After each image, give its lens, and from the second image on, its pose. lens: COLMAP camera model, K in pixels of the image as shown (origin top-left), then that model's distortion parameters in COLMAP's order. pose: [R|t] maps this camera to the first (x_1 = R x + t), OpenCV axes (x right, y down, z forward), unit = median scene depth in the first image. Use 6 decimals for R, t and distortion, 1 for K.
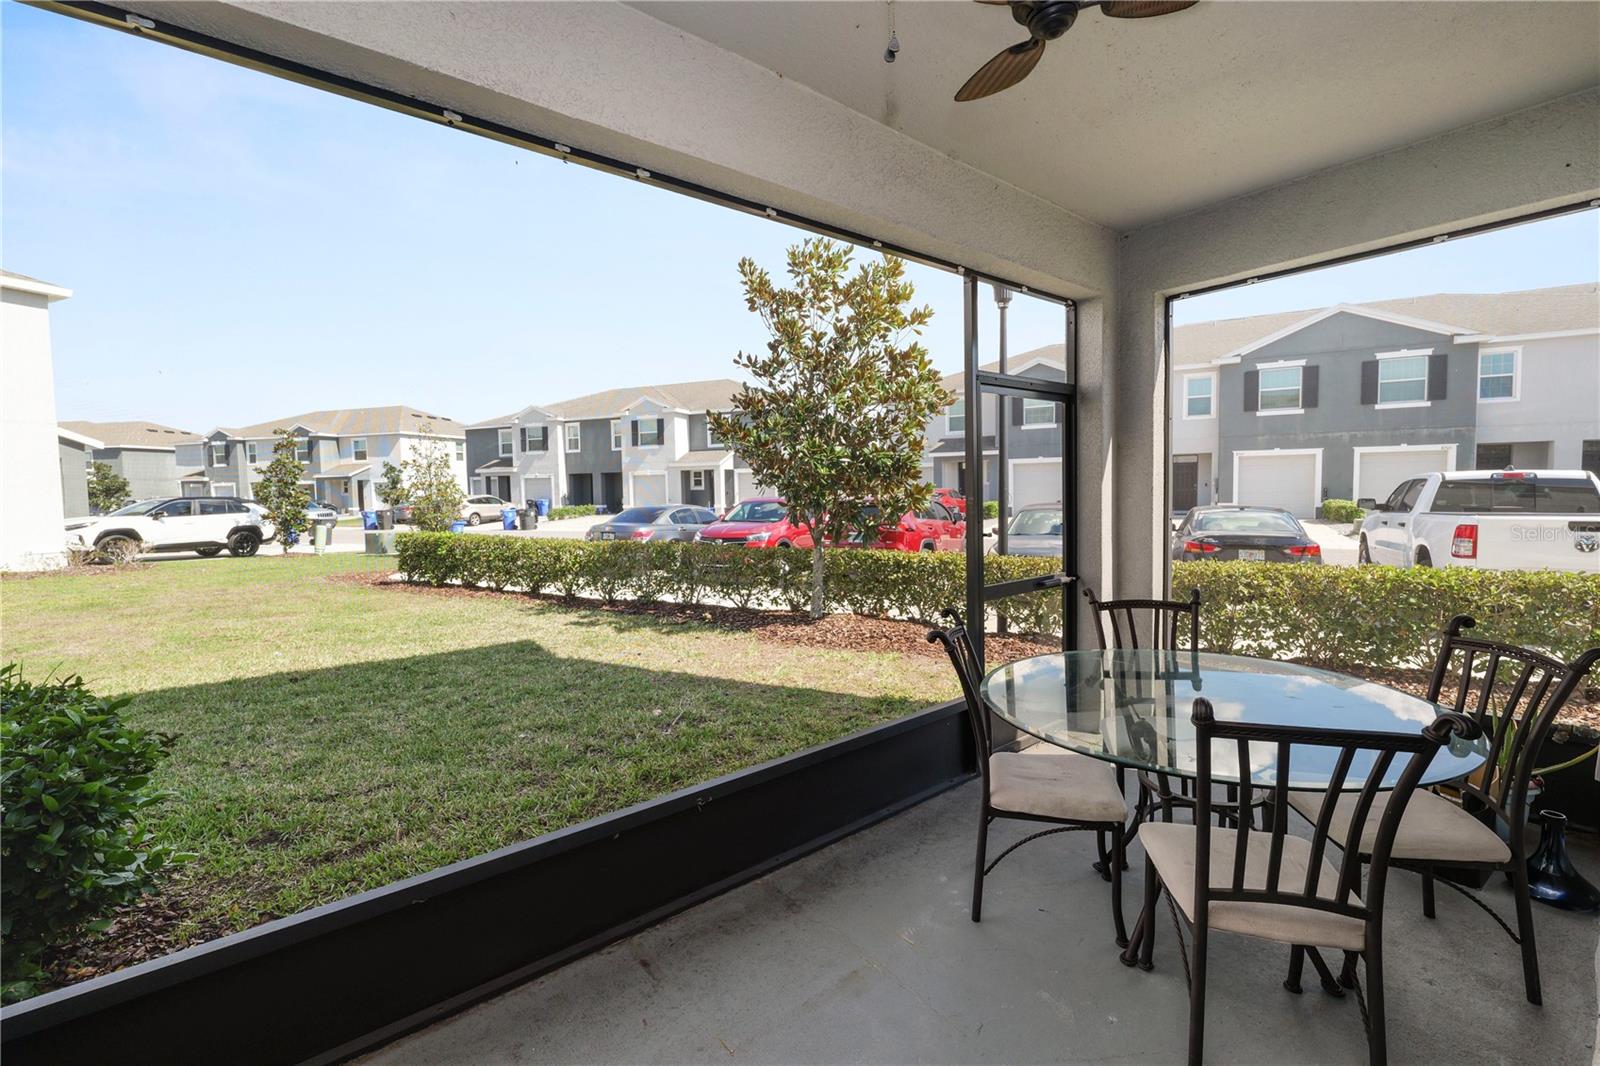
lens RADIAL K [[653.7, 0, 802.9], [0, 653.7, 524.8], [0, 0, 1]] dist [-0.012490, 0.001038]
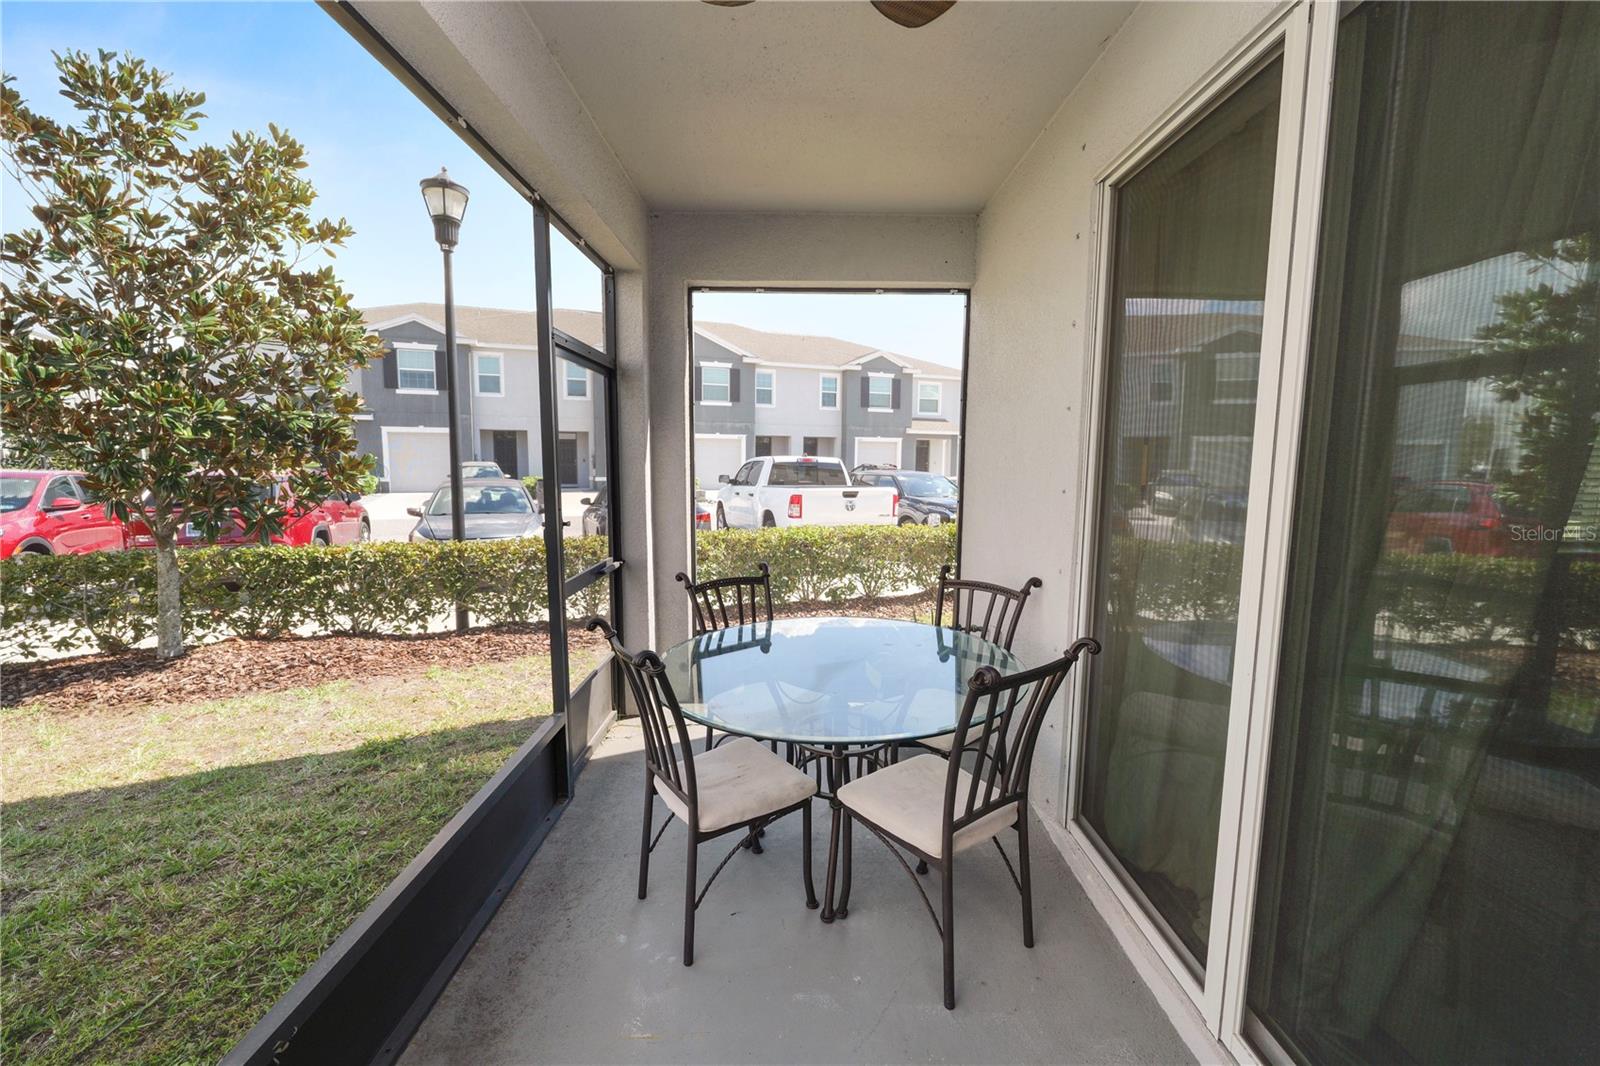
lens RADIAL K [[653.7, 0, 802.9], [0, 653.7, 524.8], [0, 0, 1]] dist [-0.012490, 0.001038]
pose [[0.616751, -0.055378, 0.785208, -0.091492], [0.023041, 0.998365, 0.052314, -0.009207], [-0.786821, -0.014173, 0.617018, 0.104251]]
